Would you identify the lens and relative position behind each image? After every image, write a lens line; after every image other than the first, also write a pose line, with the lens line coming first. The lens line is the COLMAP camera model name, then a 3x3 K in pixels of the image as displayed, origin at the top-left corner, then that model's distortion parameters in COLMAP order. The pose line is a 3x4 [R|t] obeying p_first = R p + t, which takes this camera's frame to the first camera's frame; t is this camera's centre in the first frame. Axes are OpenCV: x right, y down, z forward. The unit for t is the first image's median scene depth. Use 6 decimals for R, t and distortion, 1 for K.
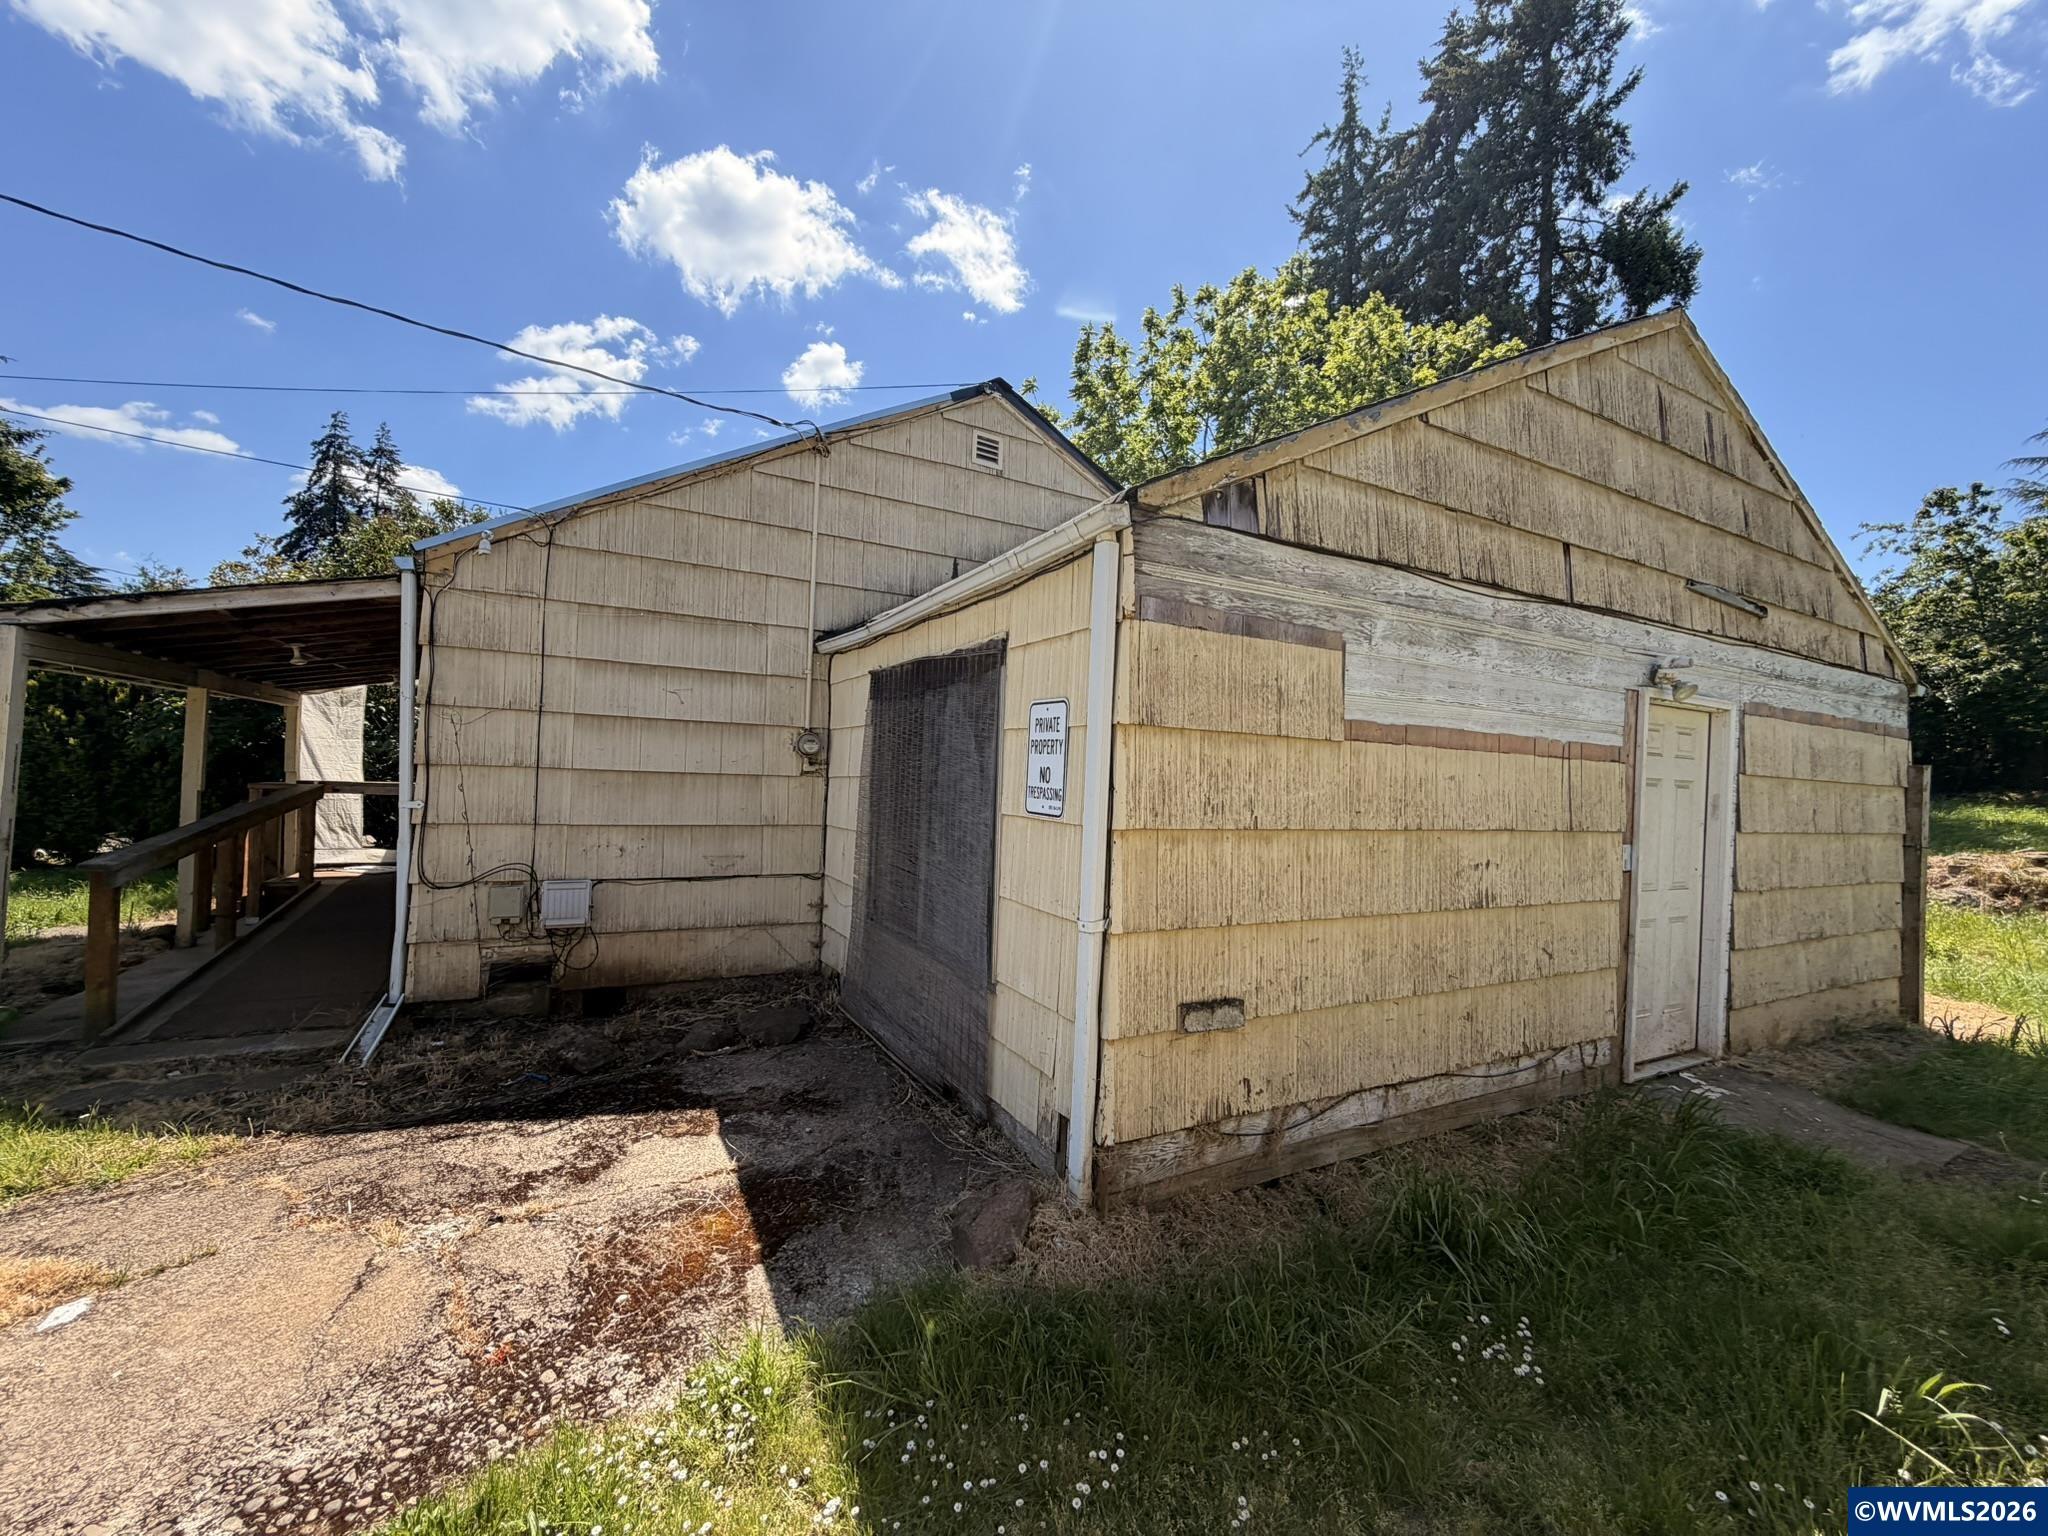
lens RADIAL K [[811.6, 0, 1019.1], [0, 811.6, 767.6], [0, 0, 1]] dist [-0.000671, 0.000042]
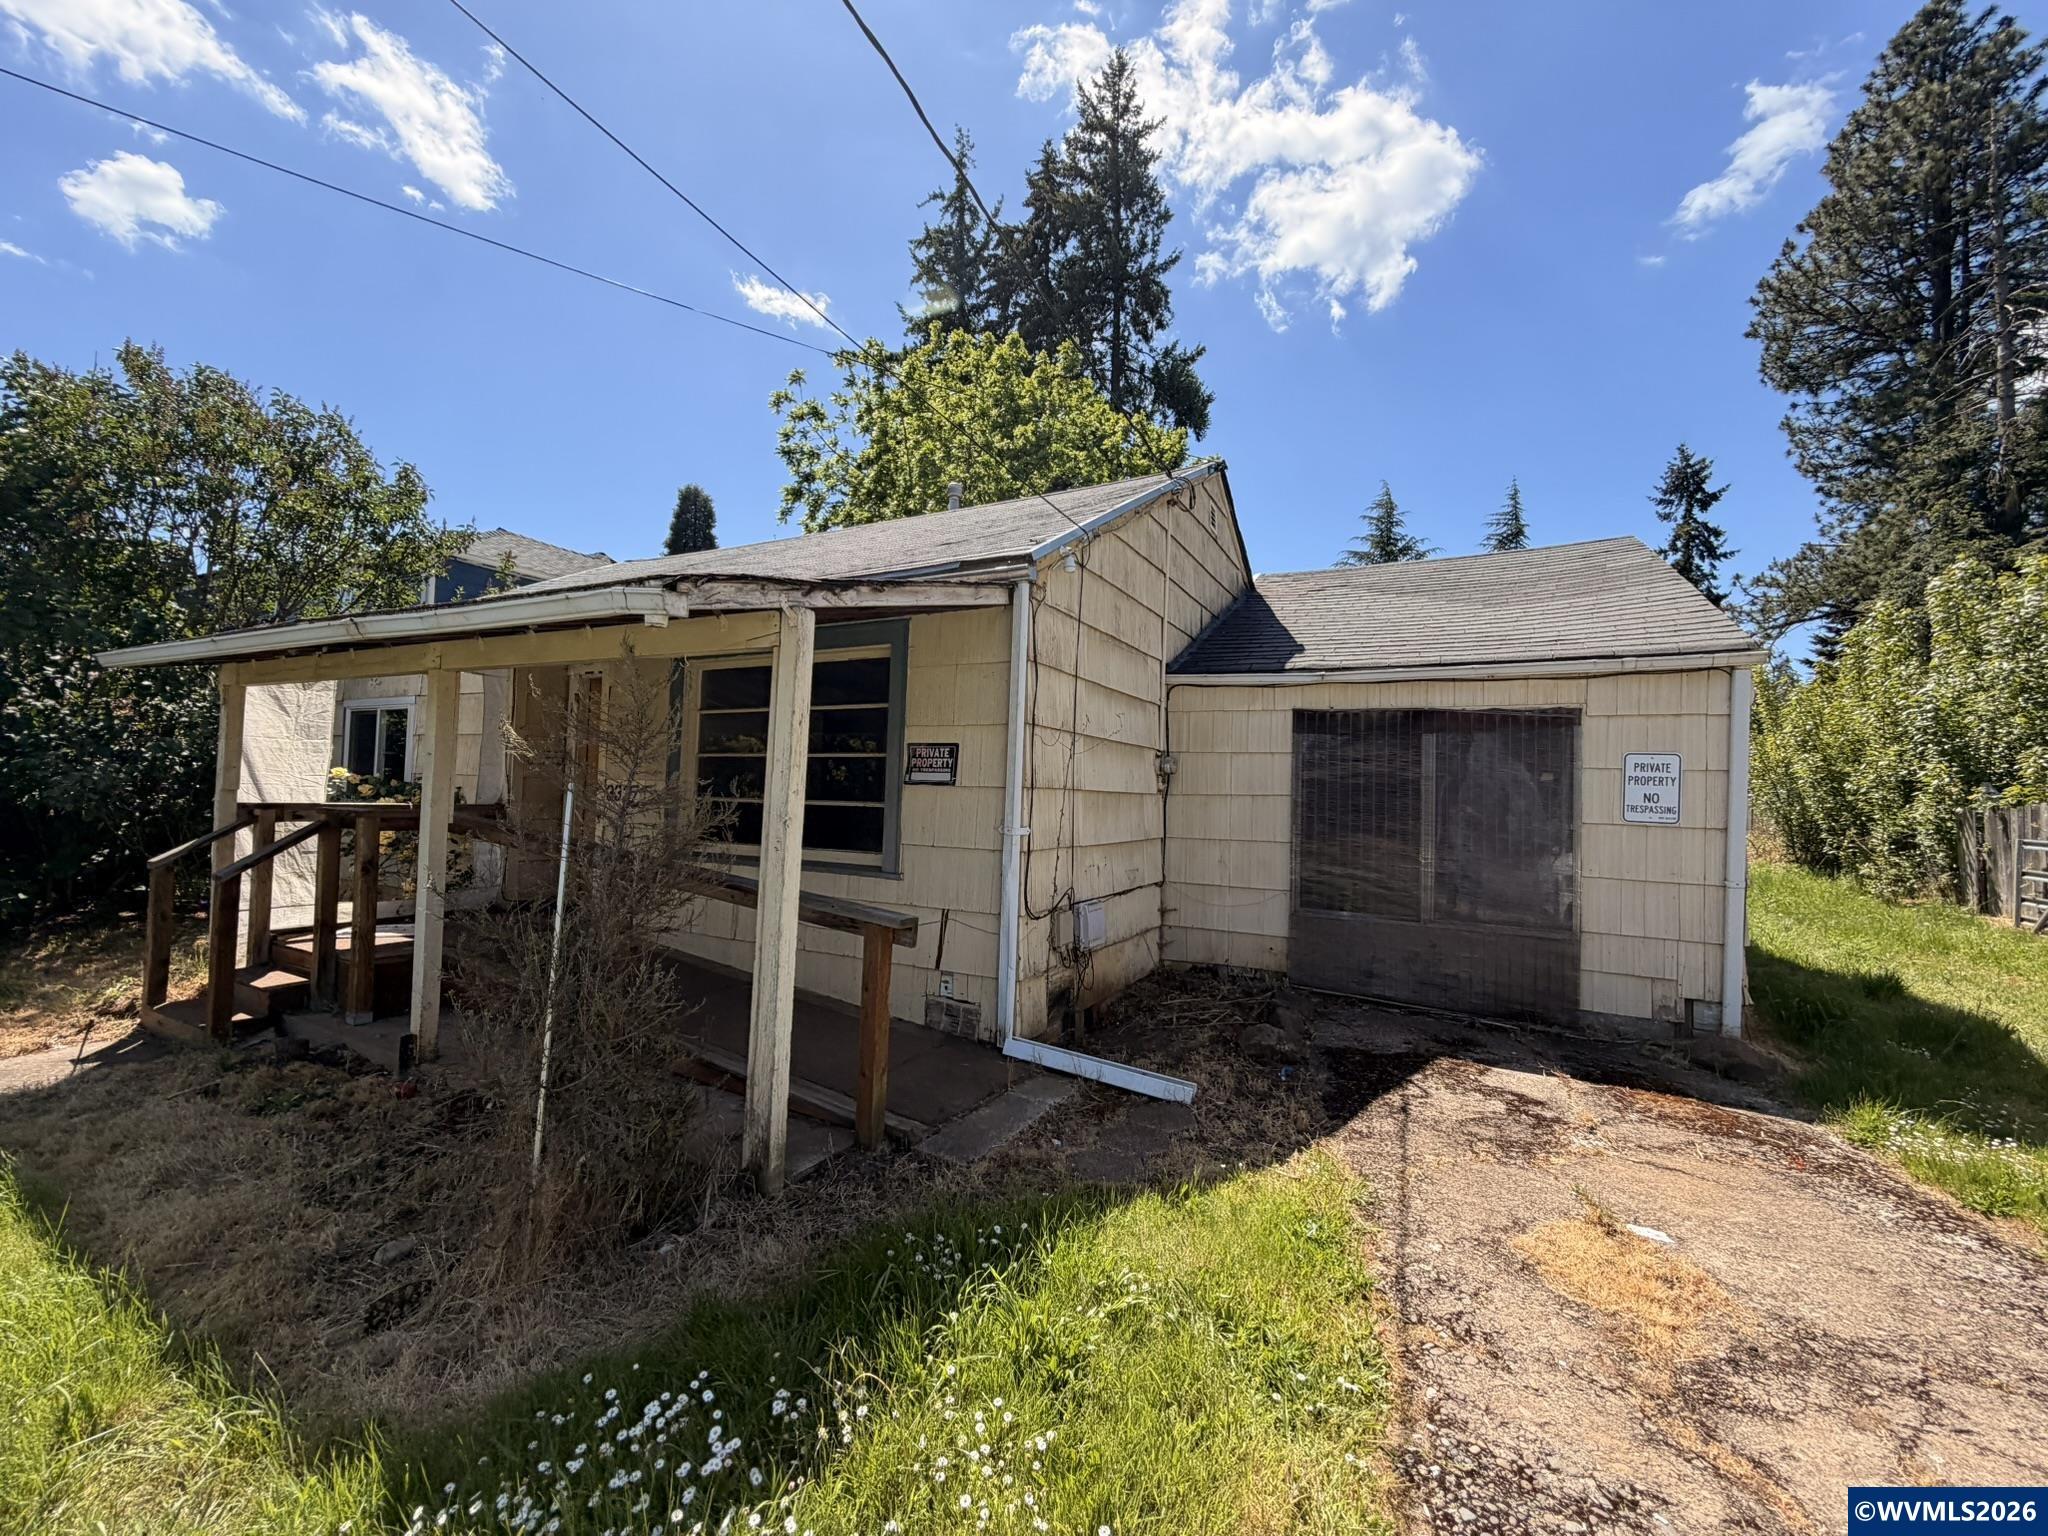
lens RADIAL K [[811.6, 0, 1017.4], [0, 811.6, 767.7], [0, 0, 1]] dist [-0.000671, 0.000042]
pose [[0.831971, 0.008202, 0.554759, -1.115401], [-0.007486, 0.999966, -0.003558, -0.021602], [-0.554769, -0.001193, 0.832004, 0.199229]]
